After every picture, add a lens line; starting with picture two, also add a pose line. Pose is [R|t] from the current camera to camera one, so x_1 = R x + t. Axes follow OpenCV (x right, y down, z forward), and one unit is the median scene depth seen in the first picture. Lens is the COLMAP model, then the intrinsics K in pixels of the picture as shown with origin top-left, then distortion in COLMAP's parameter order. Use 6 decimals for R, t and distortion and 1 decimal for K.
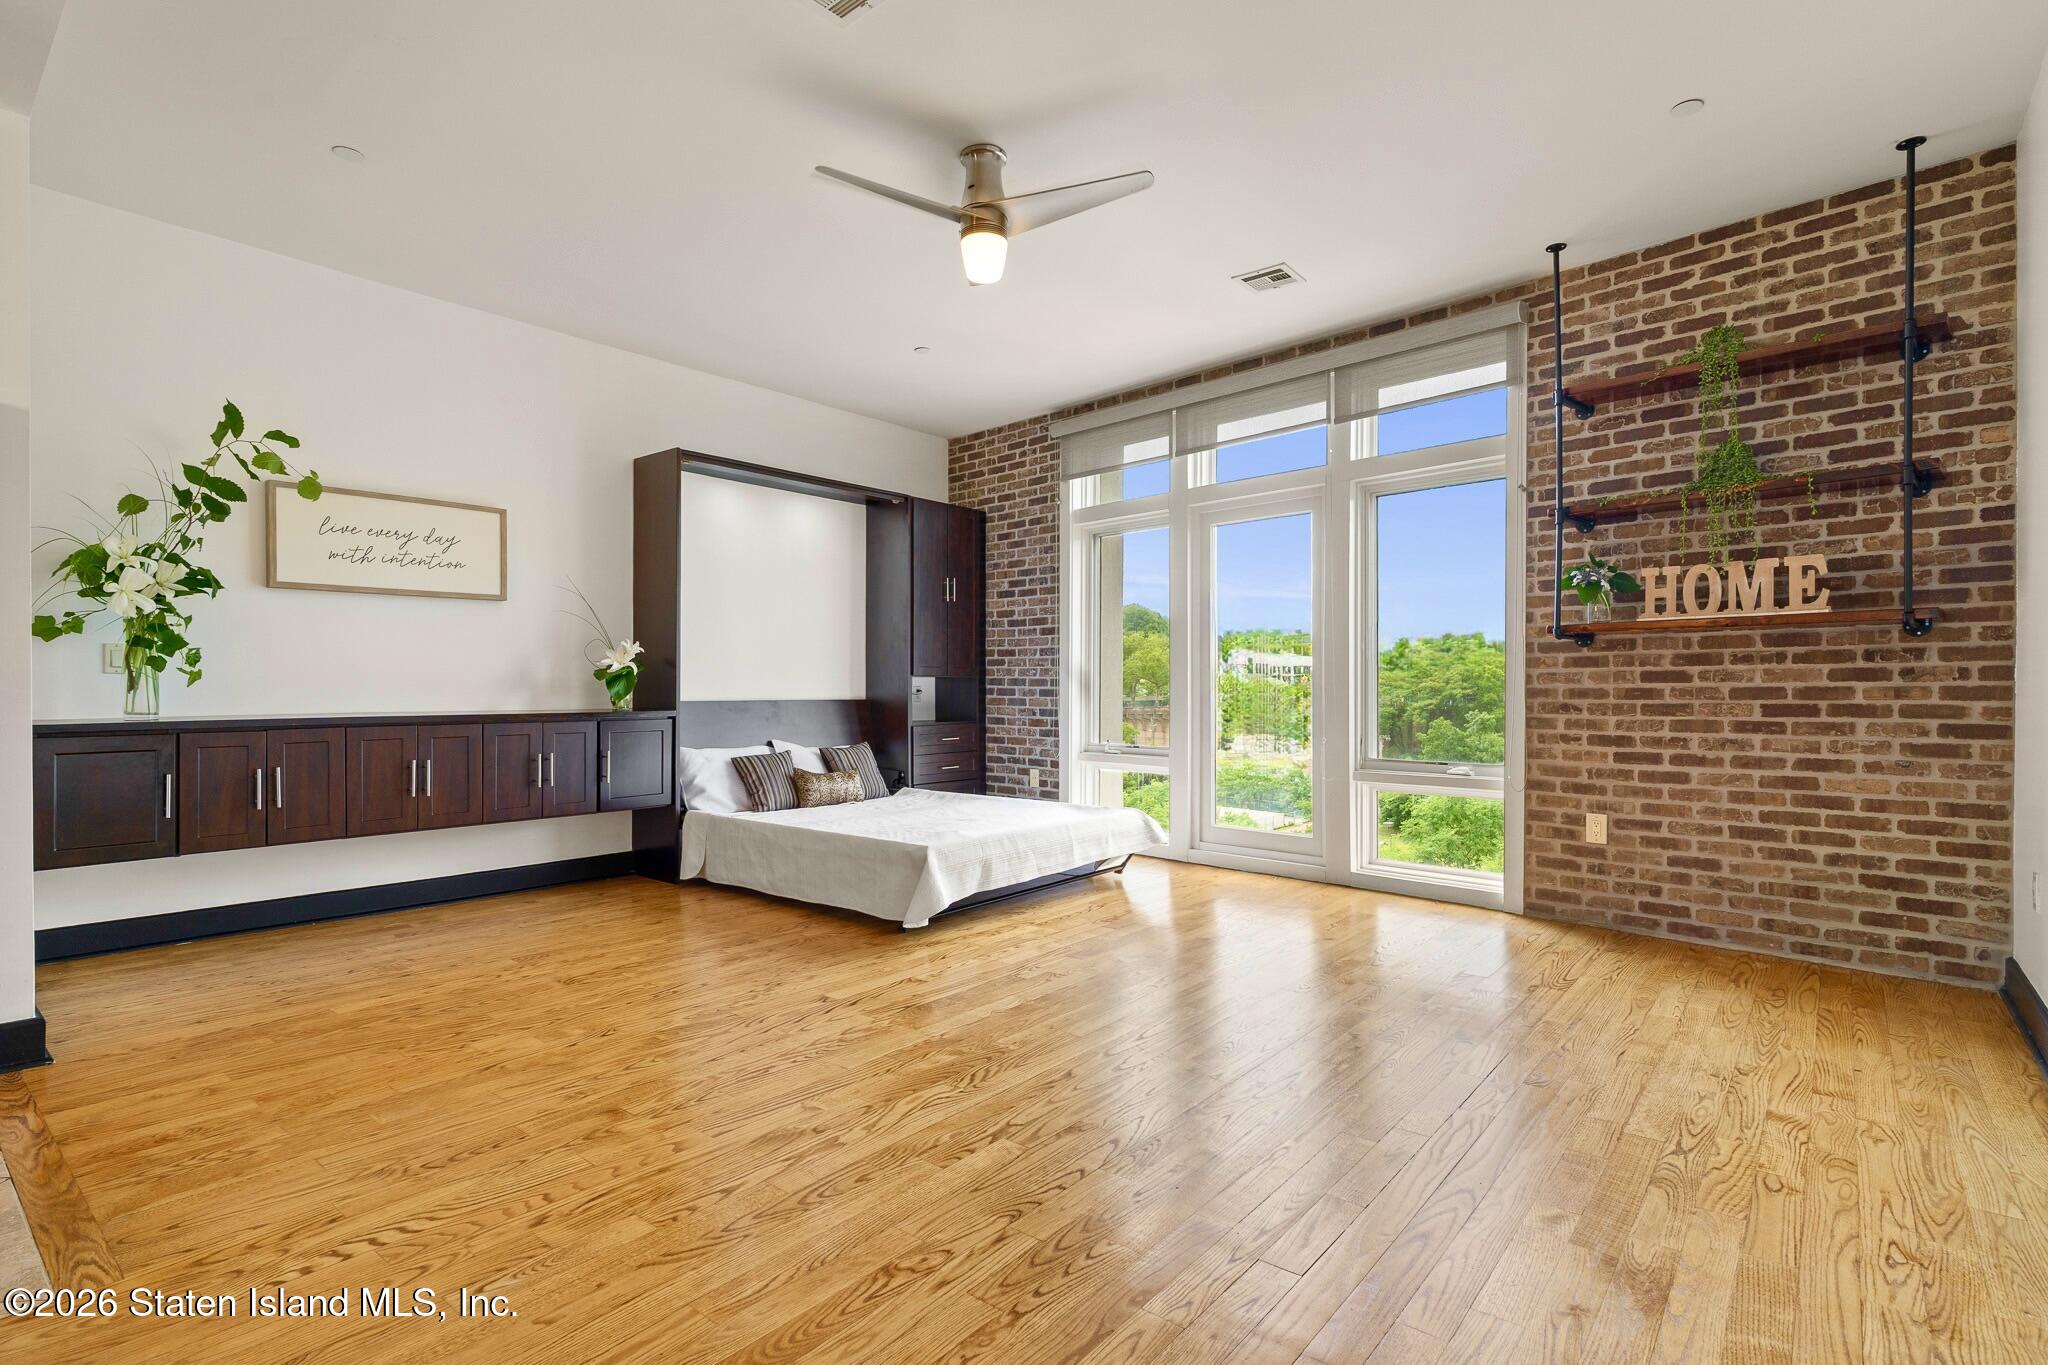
lens RADIAL K [[1007.6, 0, 1012.8], [0, 1007.6, 685.7], [0, 0, 1]] dist [-0.003094, 0.001239]
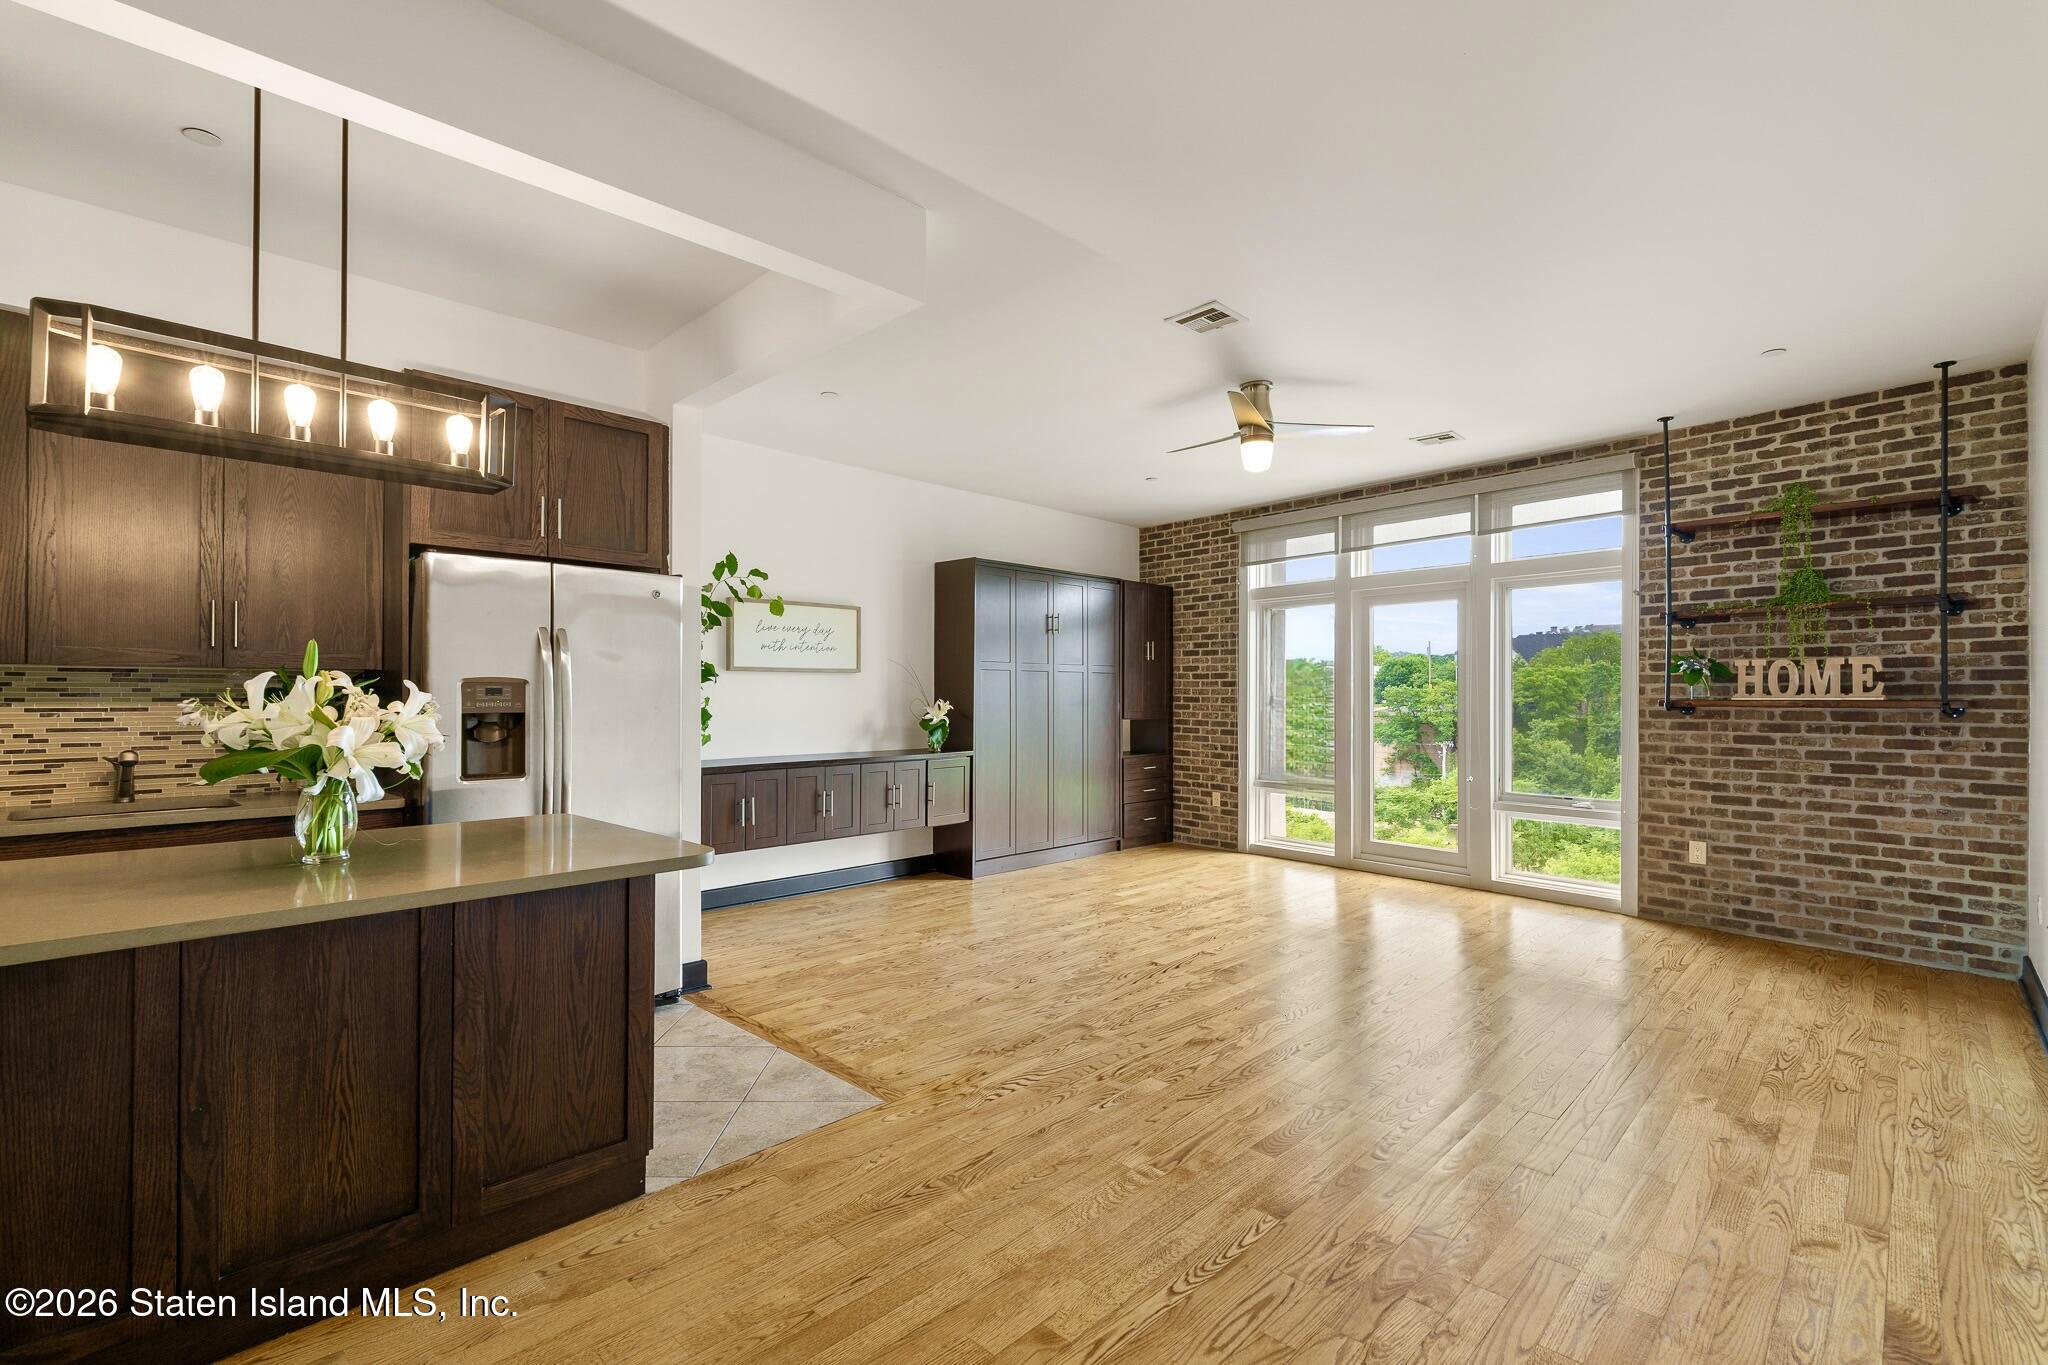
lens RADIAL K [[925.5, 0, 1013.6], [0, 925.5, 685.5], [0, 0, 1]] dist [-0.000448, -0.000294]
pose [[0.996602, 0.001712, -0.082351, -0.225863], [-0.002351, 0.999968, -0.007662, -0.069096], [0.082335, 0.007830, 0.996574, -0.300196]]
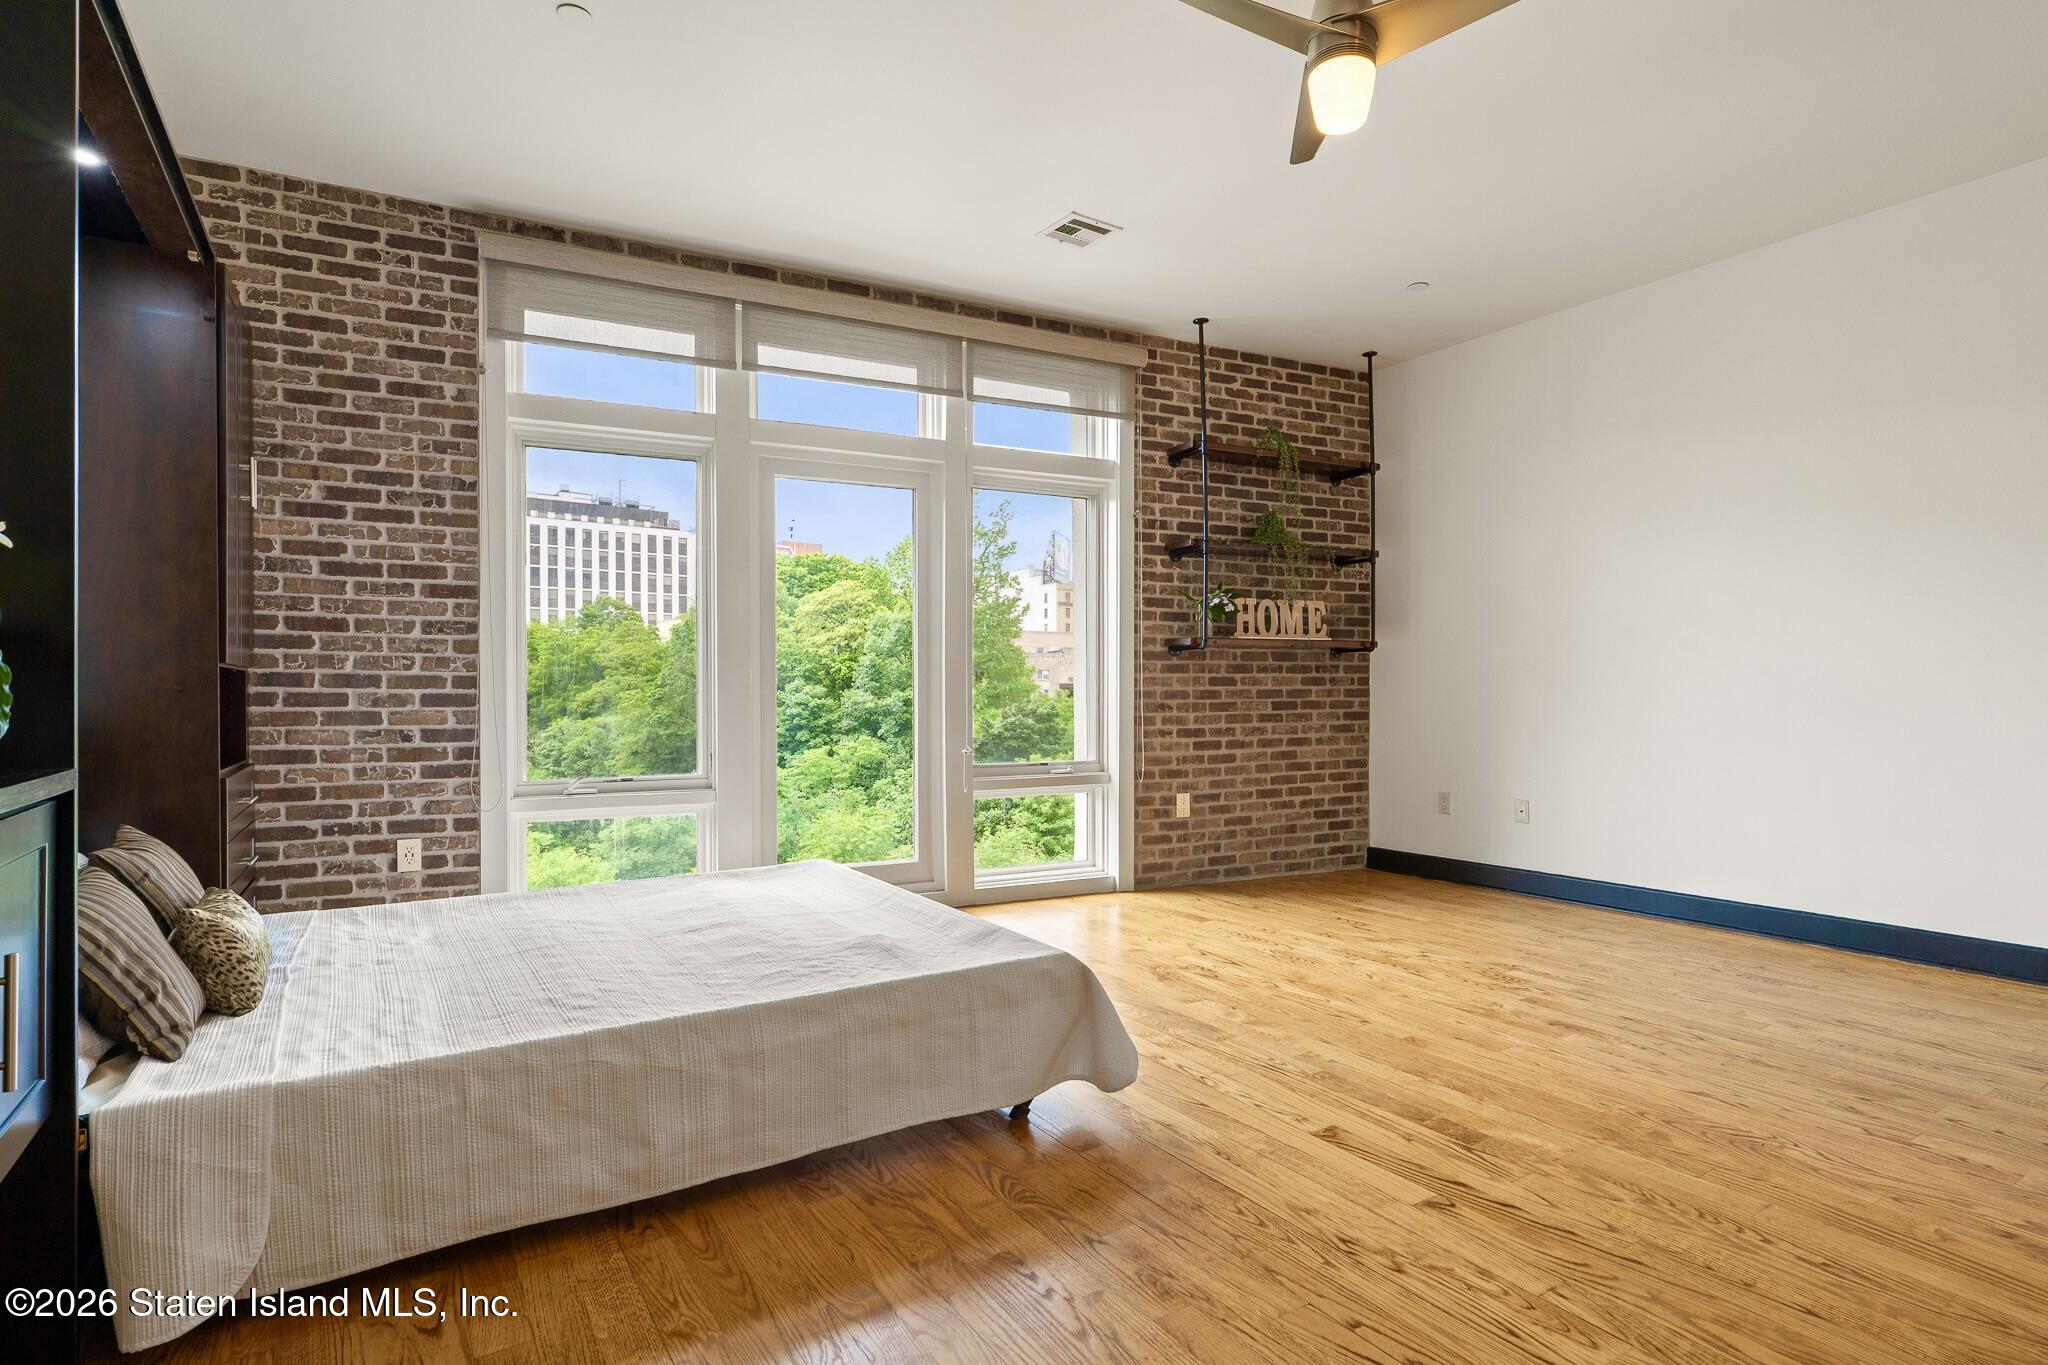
lens RADIAL K [[1003.2, 0, 1042.6], [0, 1003.2, 697.7], [0, 0, 1]] dist [-0.000900, -0.000083]
pose [[0.295652, -0.005760, 0.955278, -0.658643], [0.000436, 0.999983, 0.005895, 0.004065], [-0.955296, -0.001327, 0.295649, 0.834981]]
